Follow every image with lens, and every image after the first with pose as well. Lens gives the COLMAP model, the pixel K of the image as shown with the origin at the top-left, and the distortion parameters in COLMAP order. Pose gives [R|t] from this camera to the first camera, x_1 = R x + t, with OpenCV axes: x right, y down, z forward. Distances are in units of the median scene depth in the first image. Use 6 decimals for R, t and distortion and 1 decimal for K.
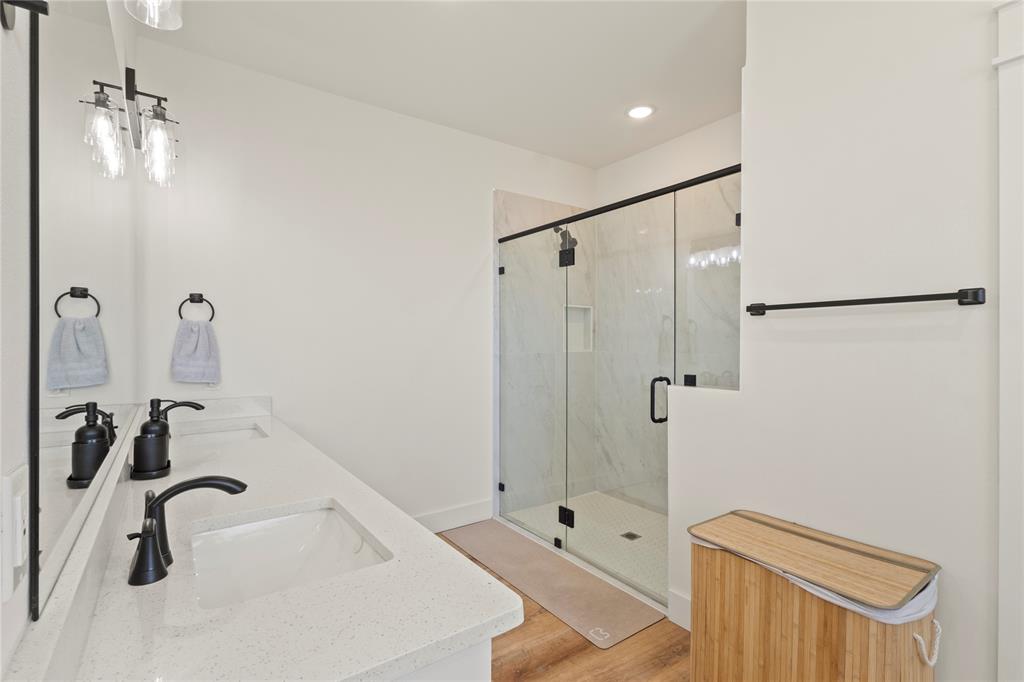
lens RADIAL K [[472.8, 0, 512.4], [0, 472.8, 344.4], [0, 0, 1]] dist [0.002700, 0.000550]
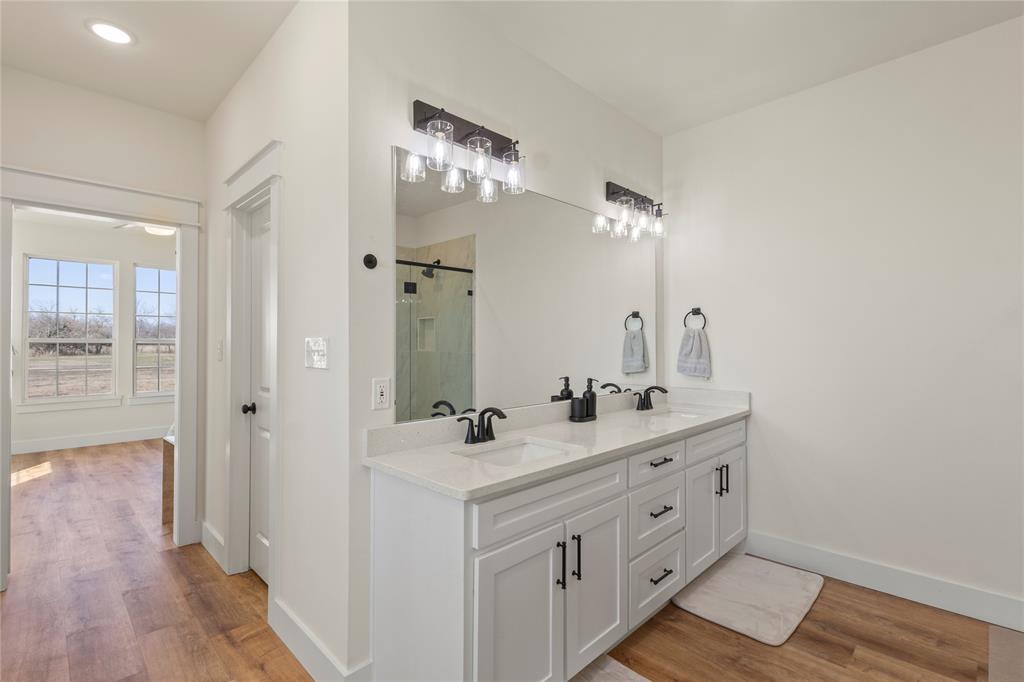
lens RADIAL K [[472.8, 0, 512.8], [0, 472.8, 343.0], [0, 0, 1]] dist [0.002700, 0.000550]
pose [[0.162472, -0.016488, -0.986575, 0.556173], [0.000844, 0.999862, -0.016571, 0.012401], [0.986713, 0.001860, 0.162464, 0.297468]]
